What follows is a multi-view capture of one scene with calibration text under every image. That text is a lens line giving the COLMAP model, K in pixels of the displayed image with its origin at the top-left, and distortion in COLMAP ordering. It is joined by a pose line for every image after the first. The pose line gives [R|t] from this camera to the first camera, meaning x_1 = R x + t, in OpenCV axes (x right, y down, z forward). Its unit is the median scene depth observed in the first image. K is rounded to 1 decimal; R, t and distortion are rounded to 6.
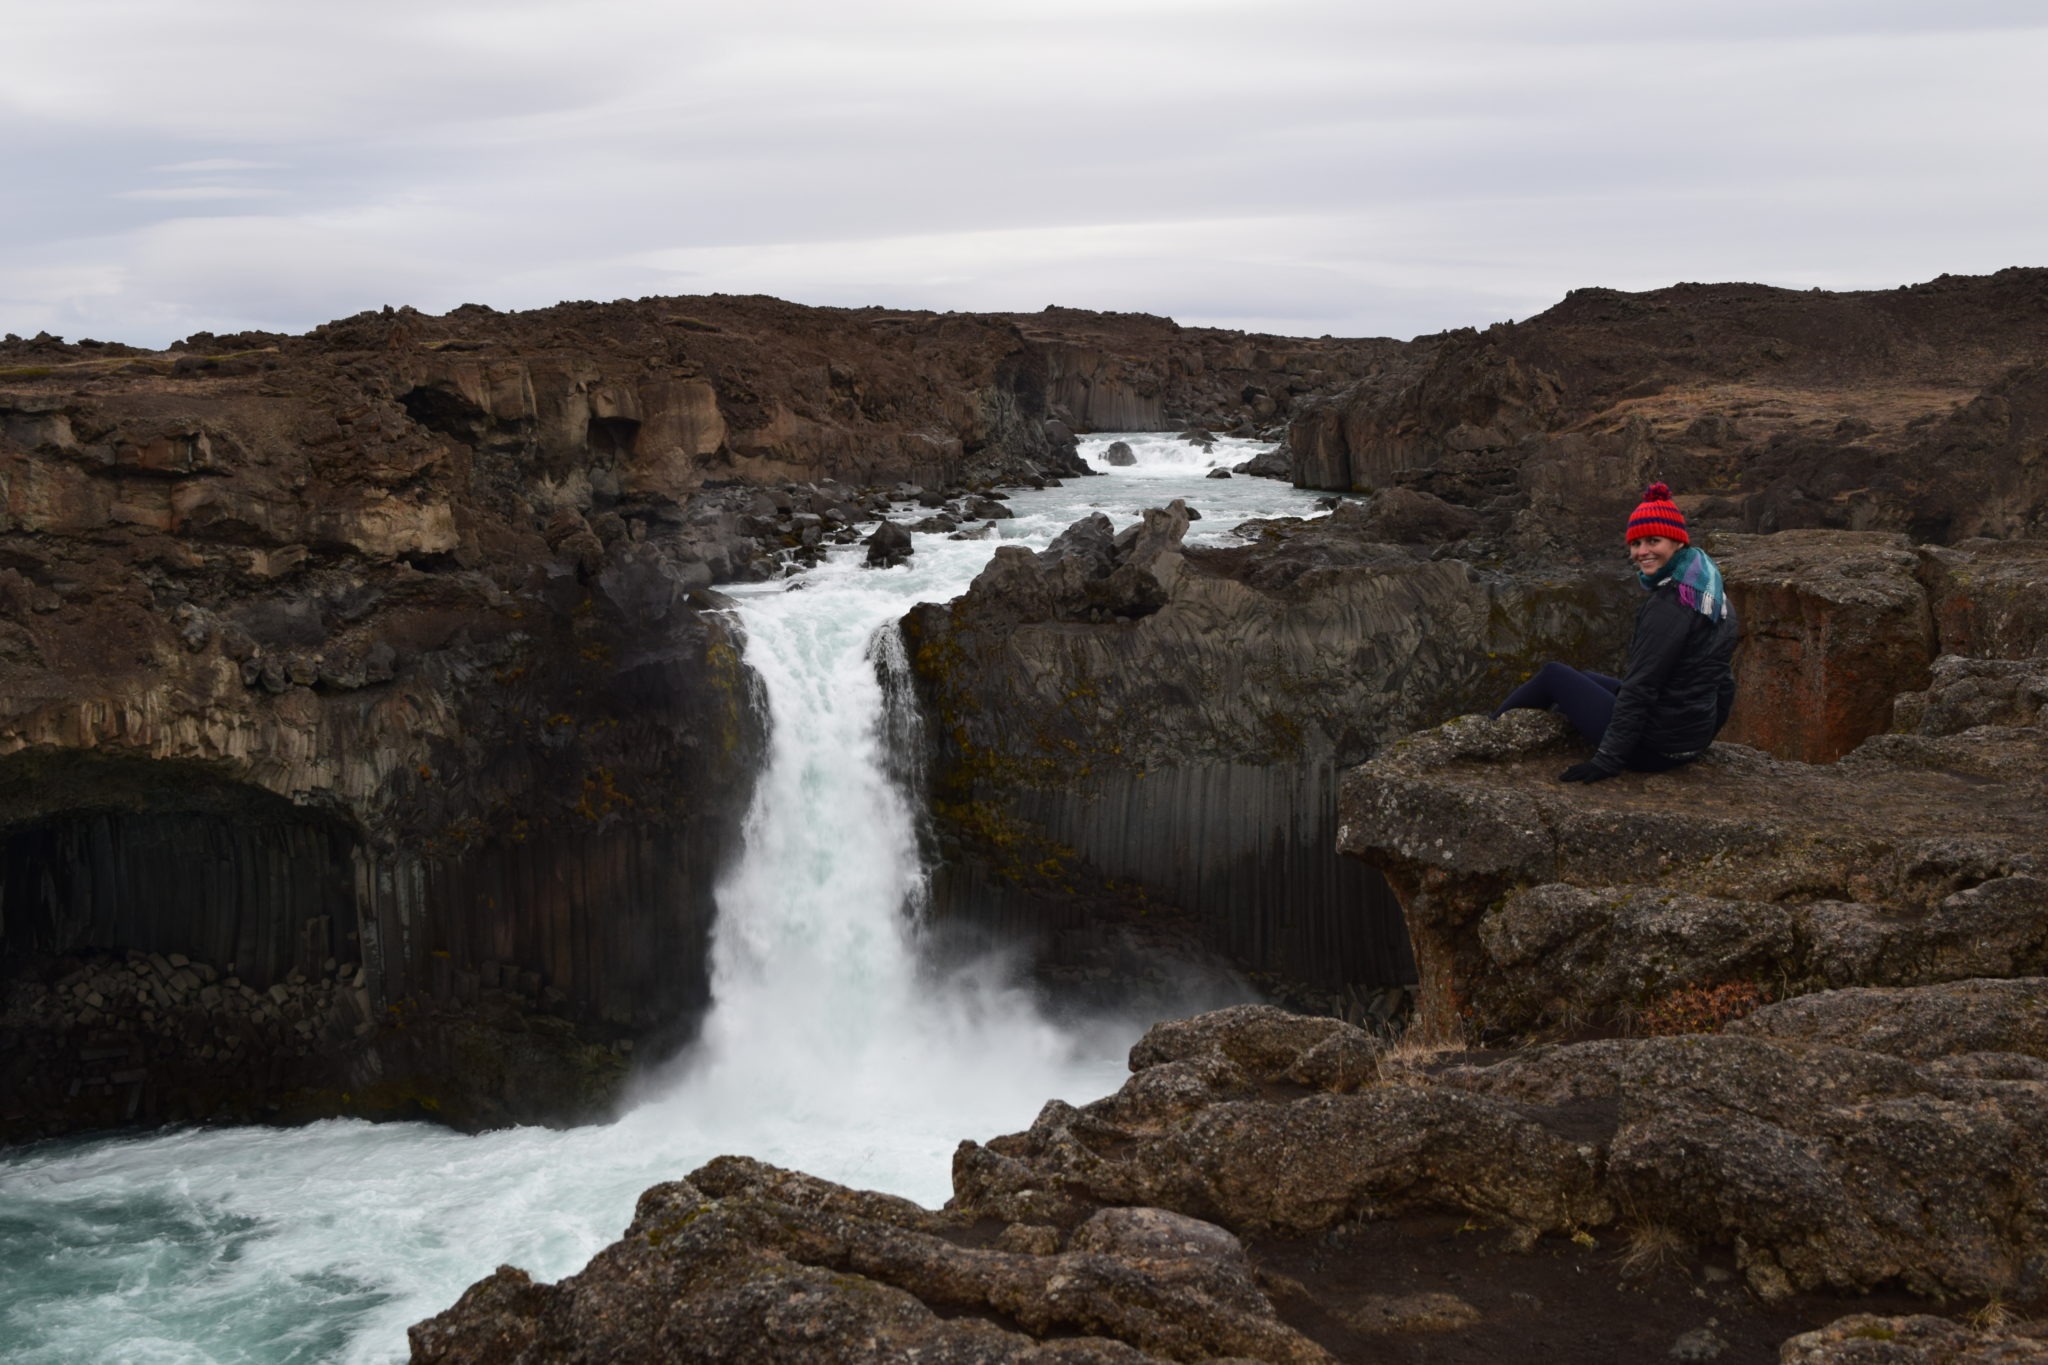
lens RADIAL K [[2374.2, 0, 1025.8], [0, 2374.2, 678.0], [0, 0, 1]] dist [-0.030436, 0.000000]
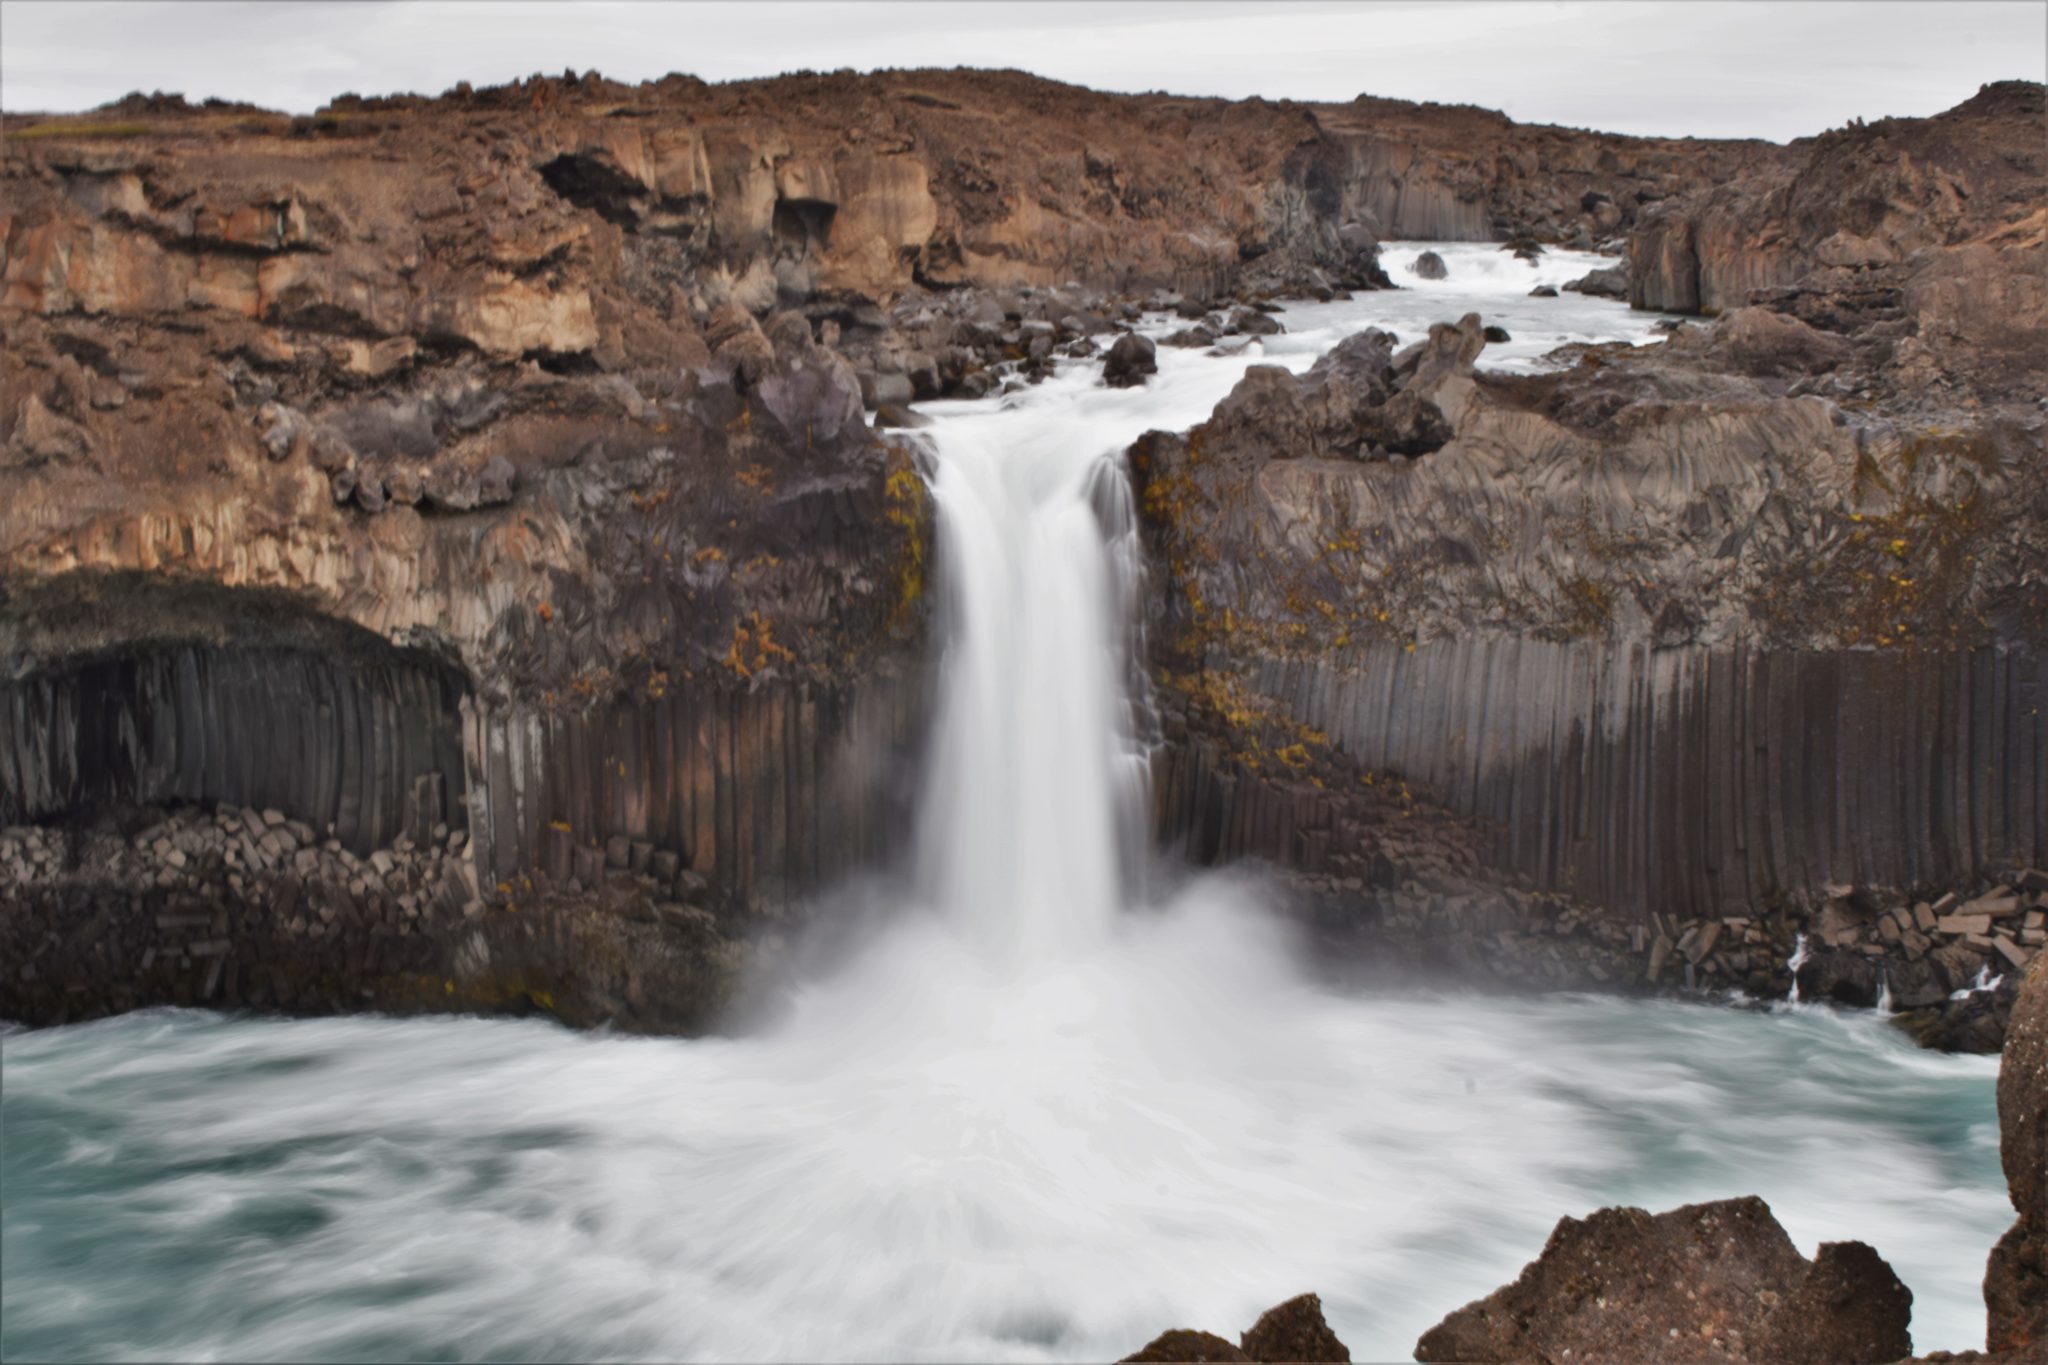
lens RADIAL K [[2560.8, 0, 1021.1], [0, 2560.8, 686.7], [0, 0, 1]] dist [-0.034052, 0.000000]
pose [[0.991323, 0.043052, -0.124197, 0.025659], [-0.034758, 0.997066, 0.068197, -0.001485], [0.126769, -0.063289, 0.989911, 0.104229]]
